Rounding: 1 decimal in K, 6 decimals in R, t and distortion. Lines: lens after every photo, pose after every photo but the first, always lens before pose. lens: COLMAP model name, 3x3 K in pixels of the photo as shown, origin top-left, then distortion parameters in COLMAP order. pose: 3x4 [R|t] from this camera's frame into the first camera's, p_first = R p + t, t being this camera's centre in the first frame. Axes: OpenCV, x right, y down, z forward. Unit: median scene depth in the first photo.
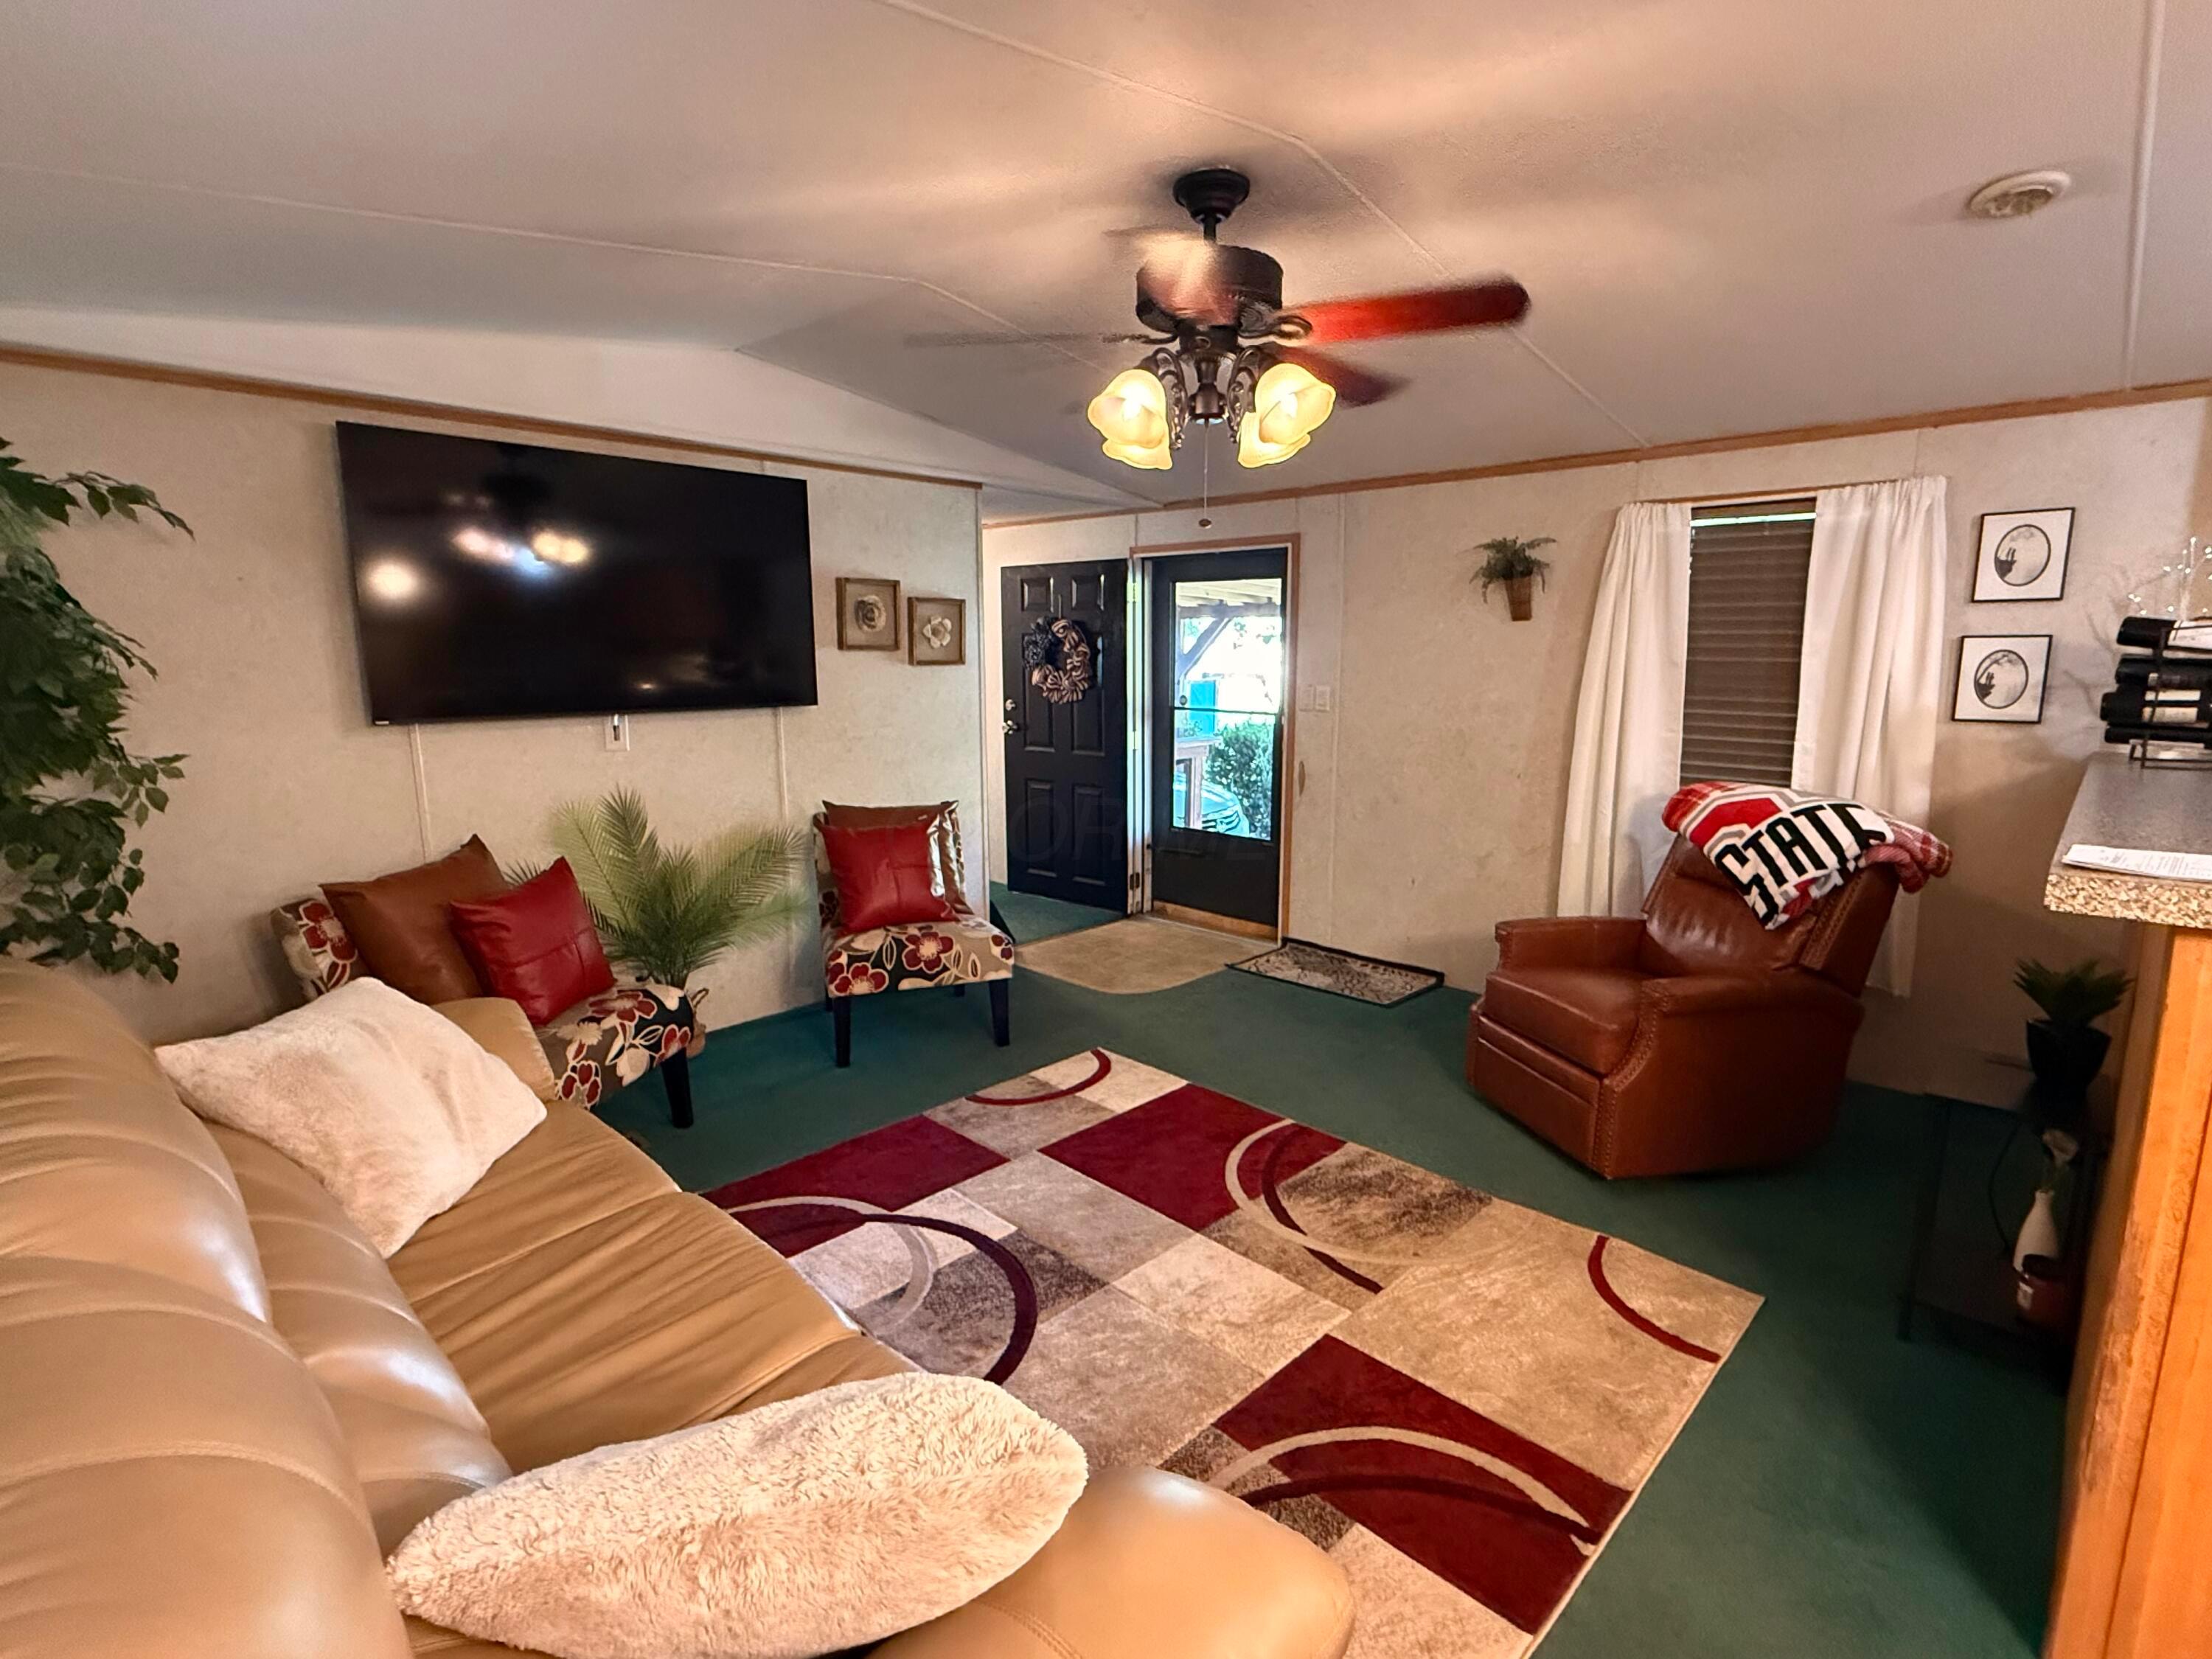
lens RADIAL K [[1057.0, 0, 1109.5], [0, 1057.0, 816.7], [0, 0, 1]] dist [0.000655, -0.001146]
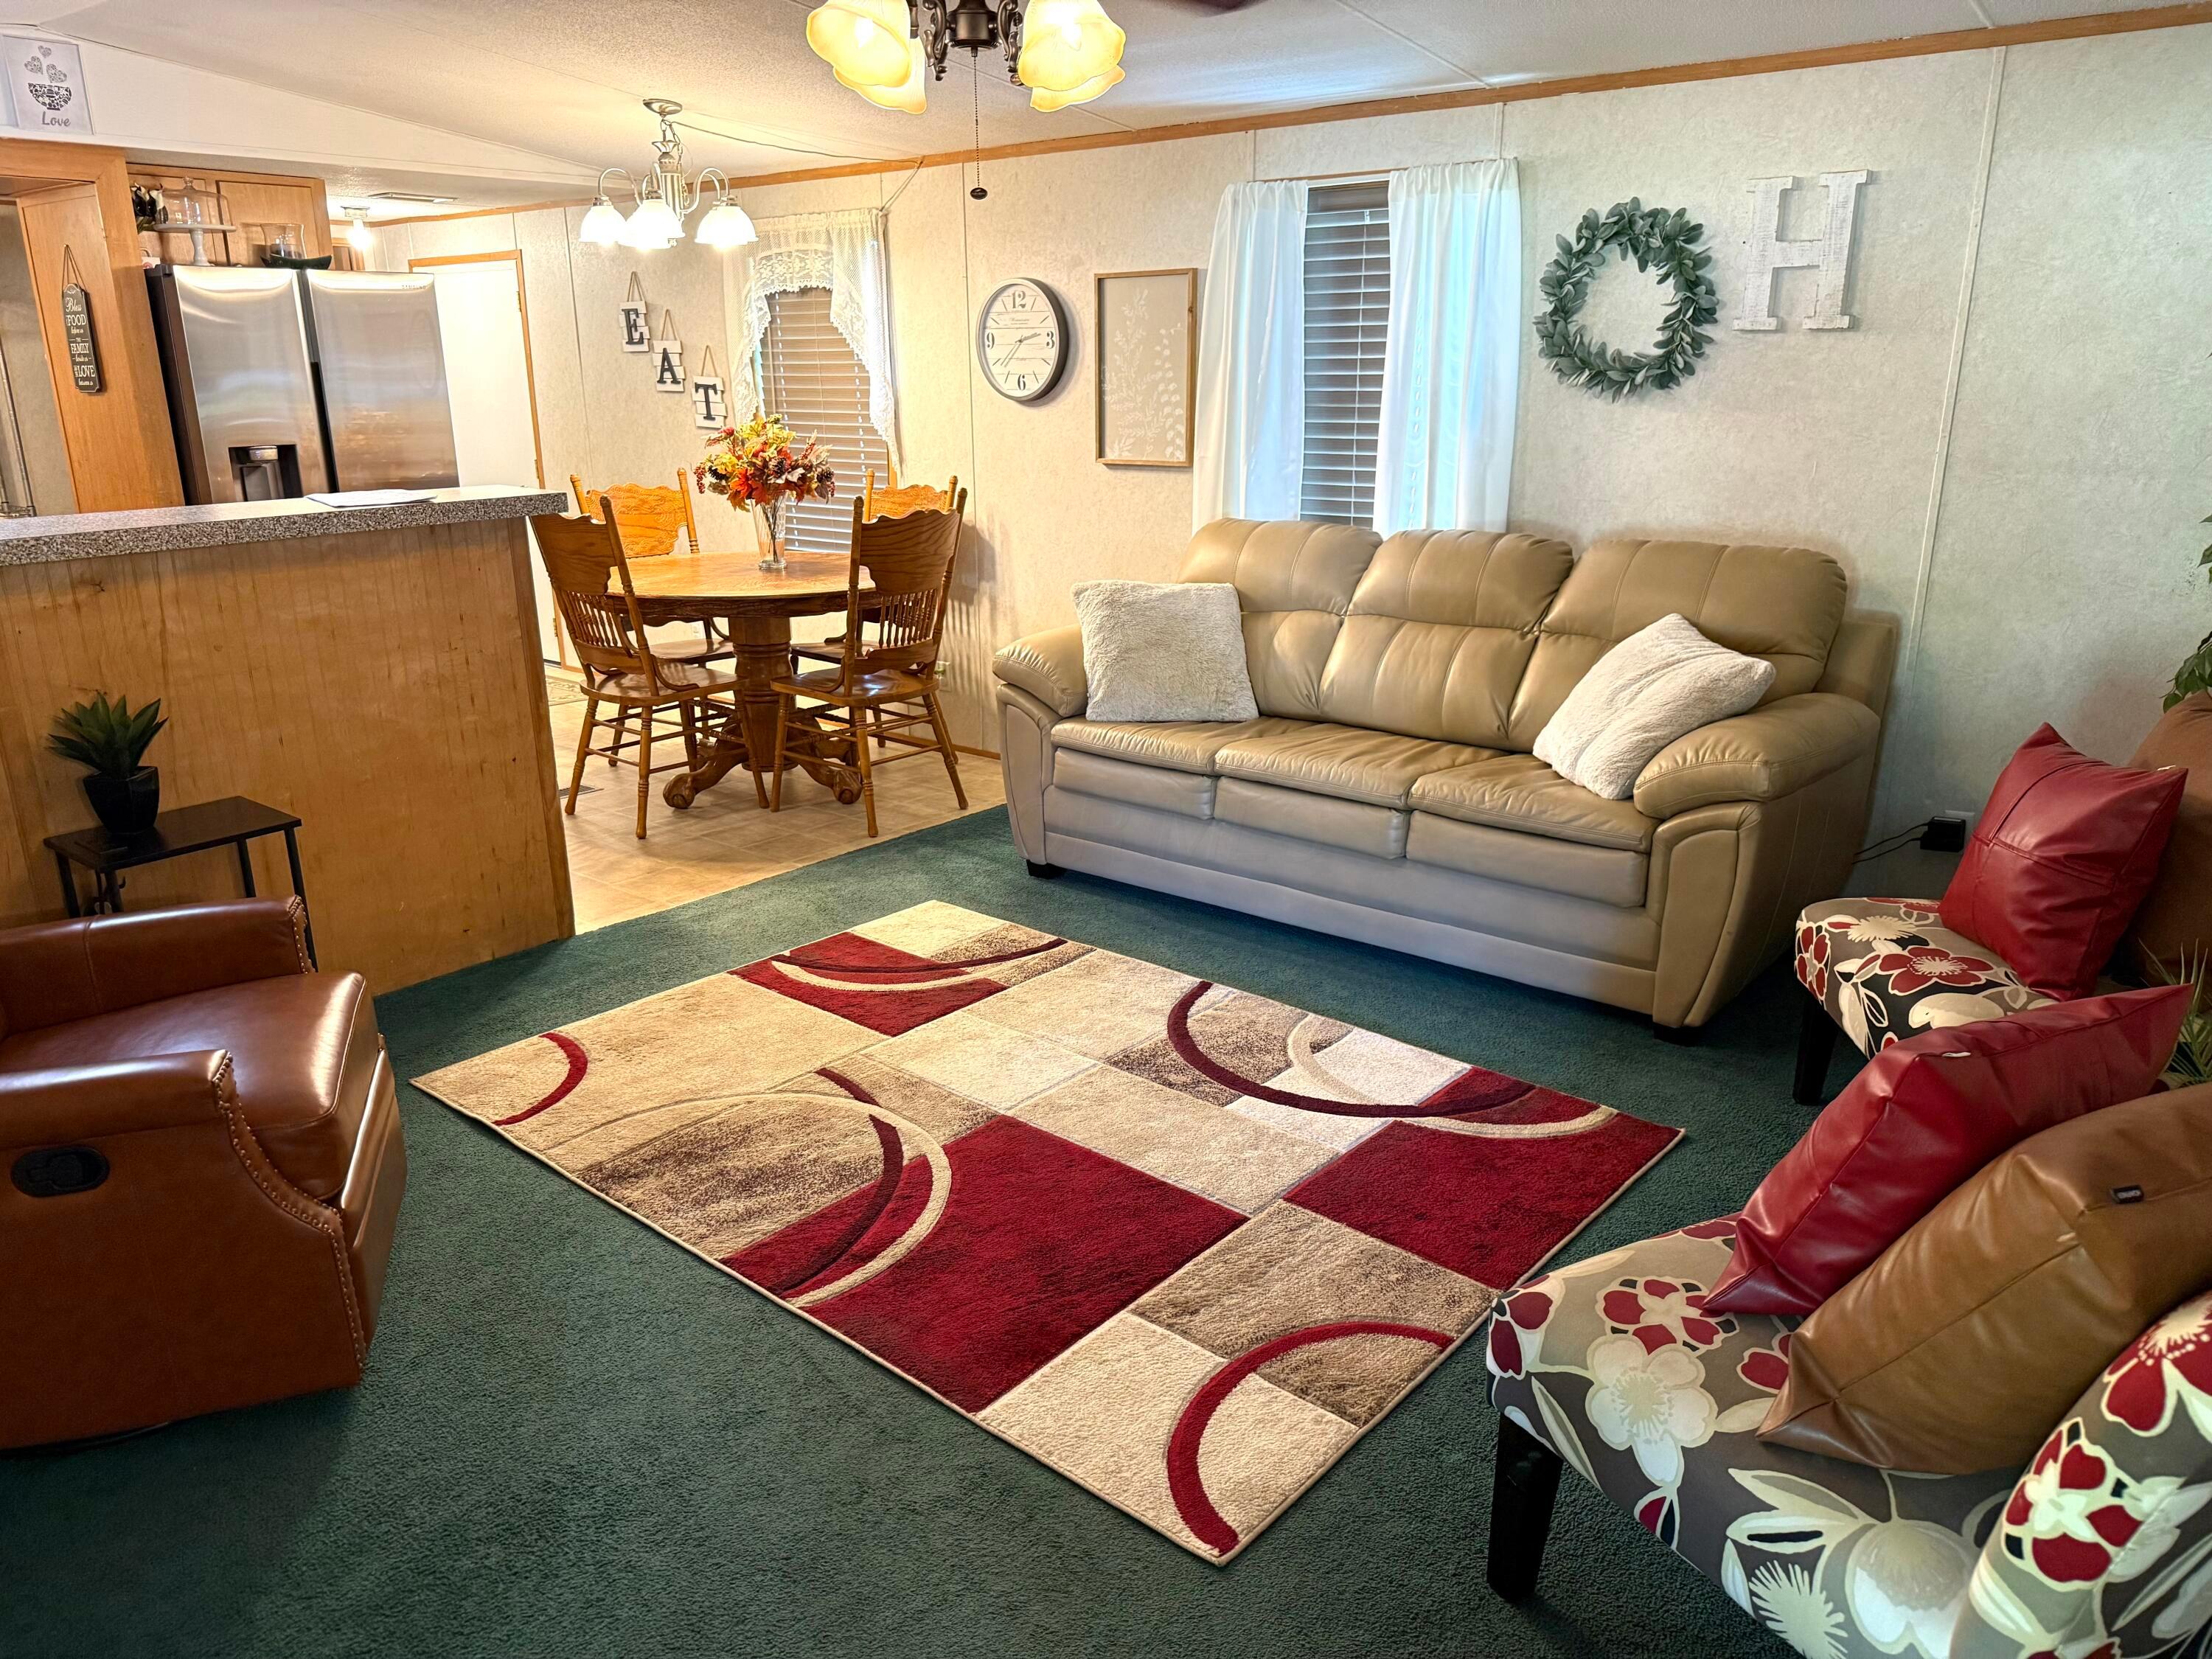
lens RADIAL K [[1620.5, 0, 1095.8], [0, 1620.5, 842.0], [0, 0, 1]] dist [0.062546, -0.057296]
pose [[-0.997857, 0.030614, -0.057824, 0.074428], [0.002056, 0.898017, 0.439956, -0.327248], [0.065396, 0.438895, -0.896156, 1.941567]]
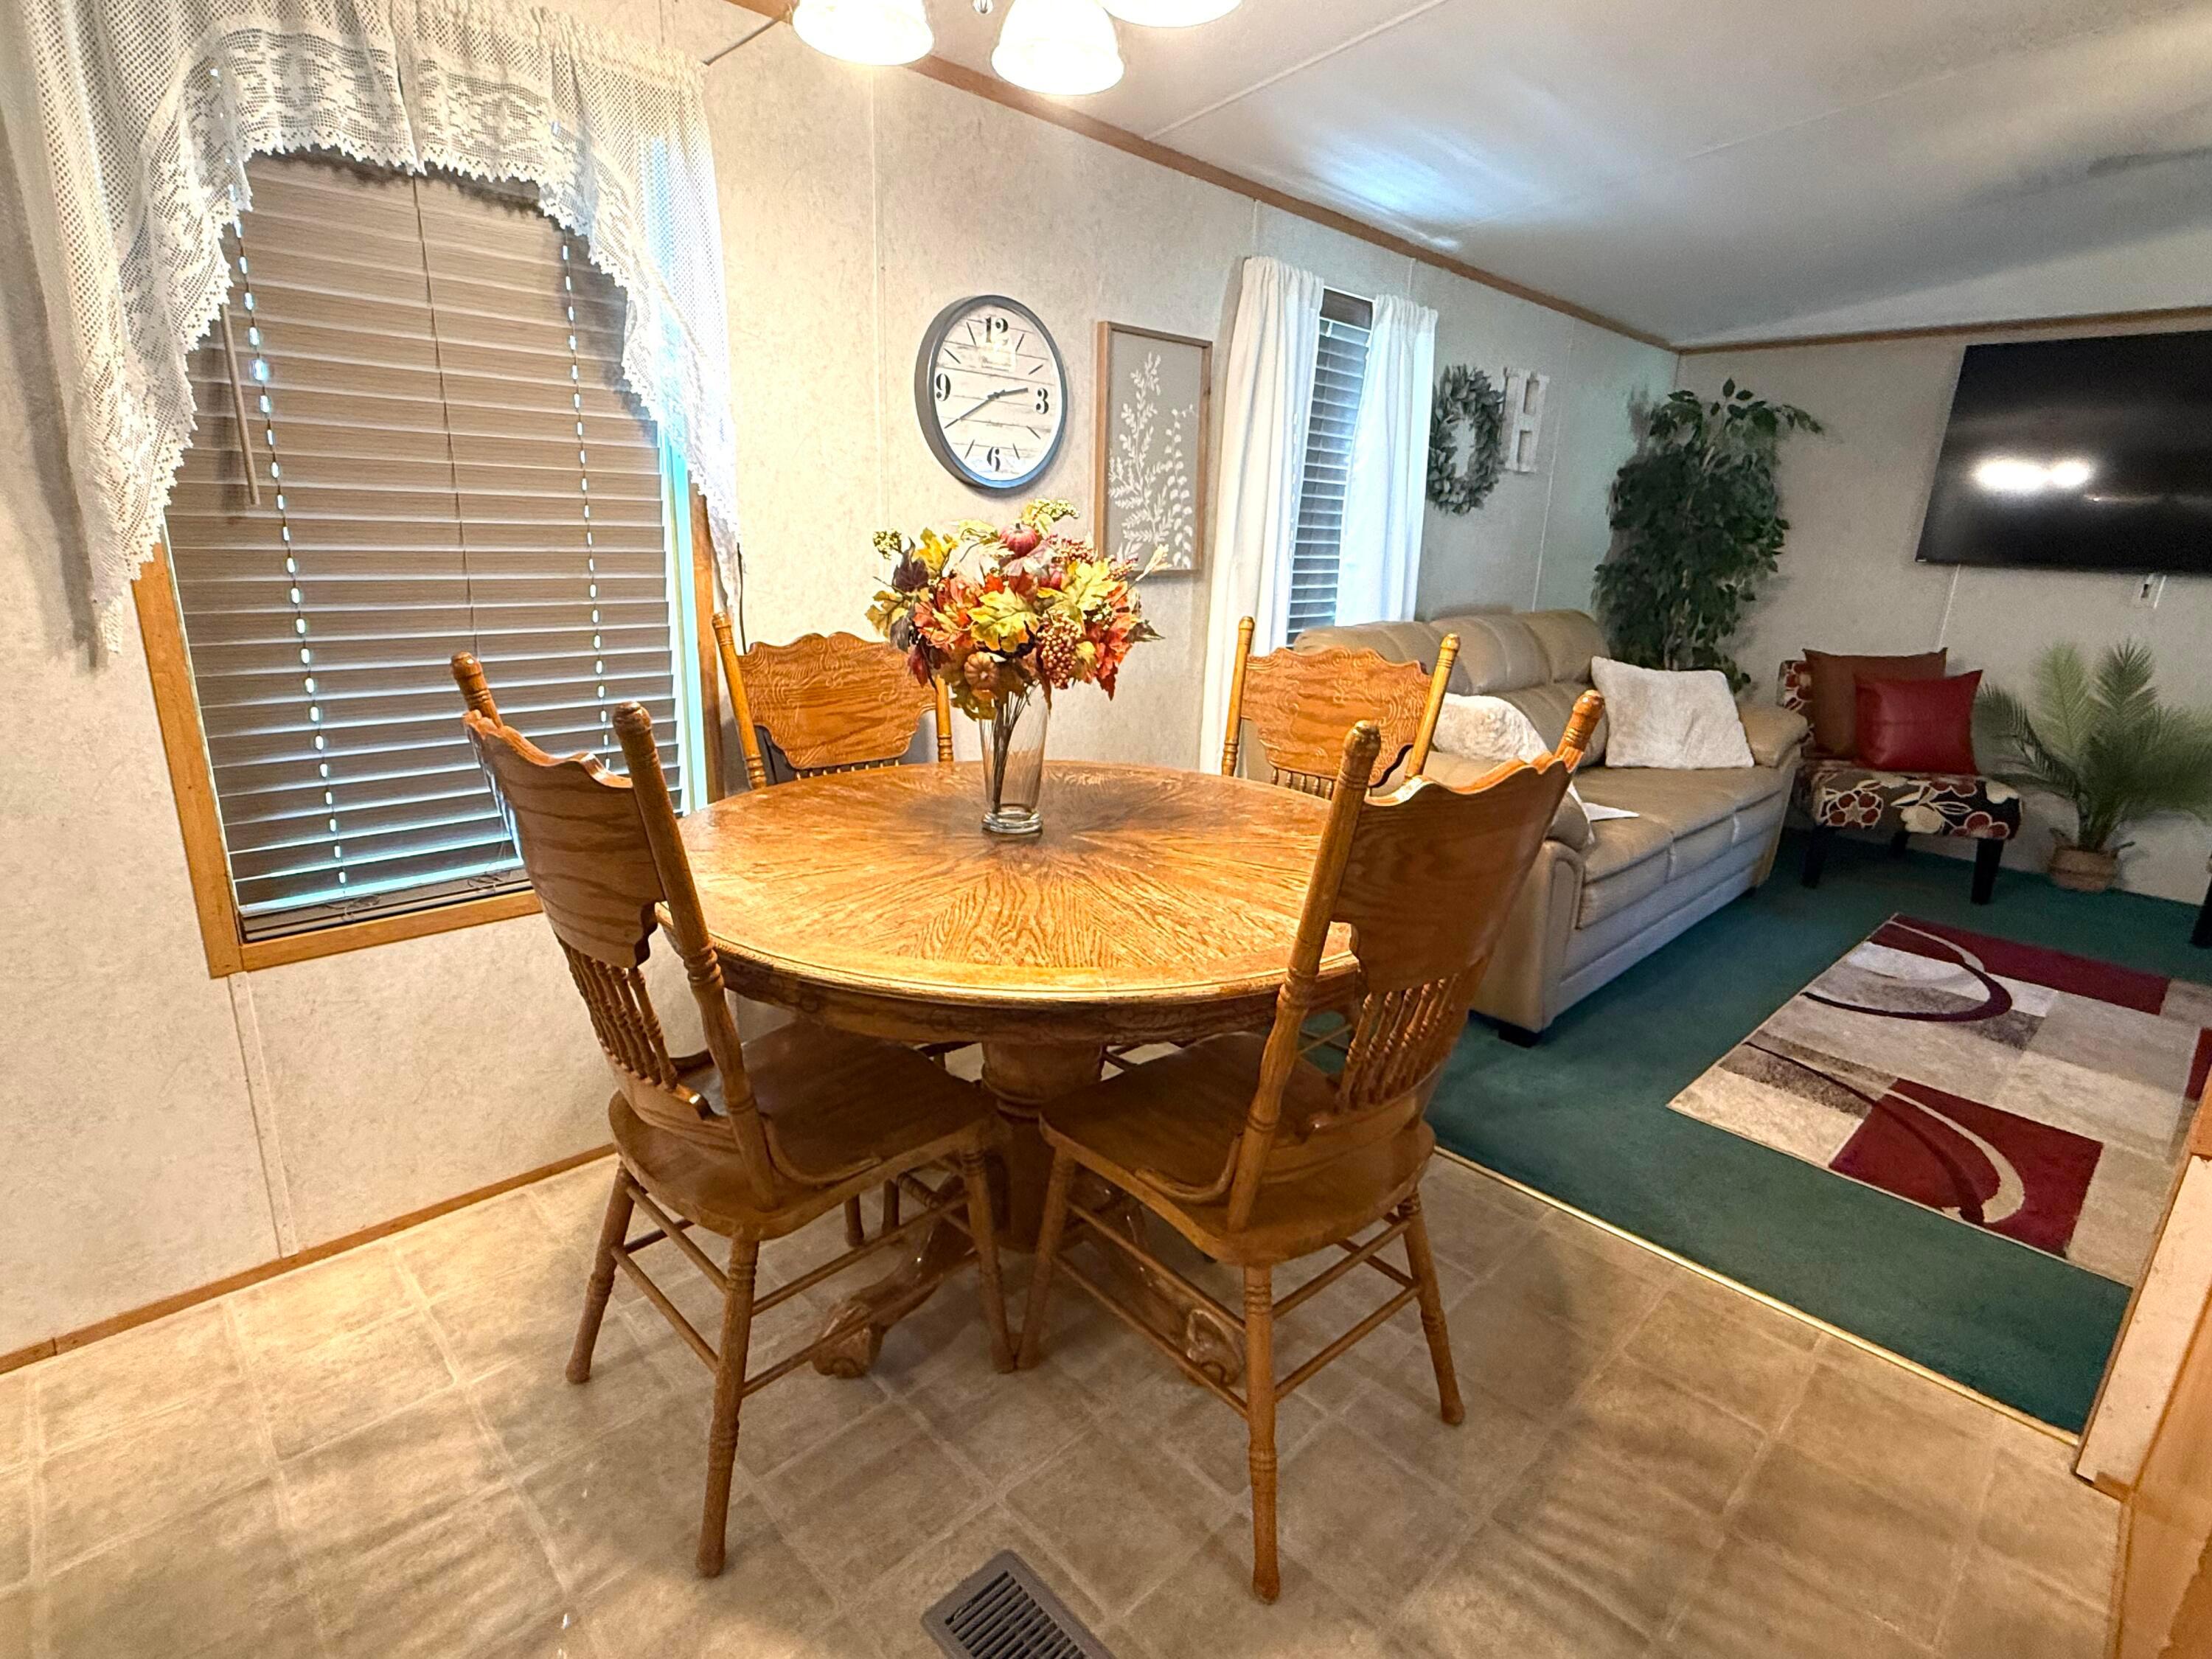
lens RADIAL K [[1085.4, 0, 1097.0], [0, 1085.4, 813.6], [0, 0, 1]] dist [-0.000231, -0.000519]
pose [[-0.038527, 0.261197, -0.964516, 0.969575], [-0.200527, 0.943577, 0.263537, 0.080272], [0.978930, 0.203565, 0.016024, -0.045637]]
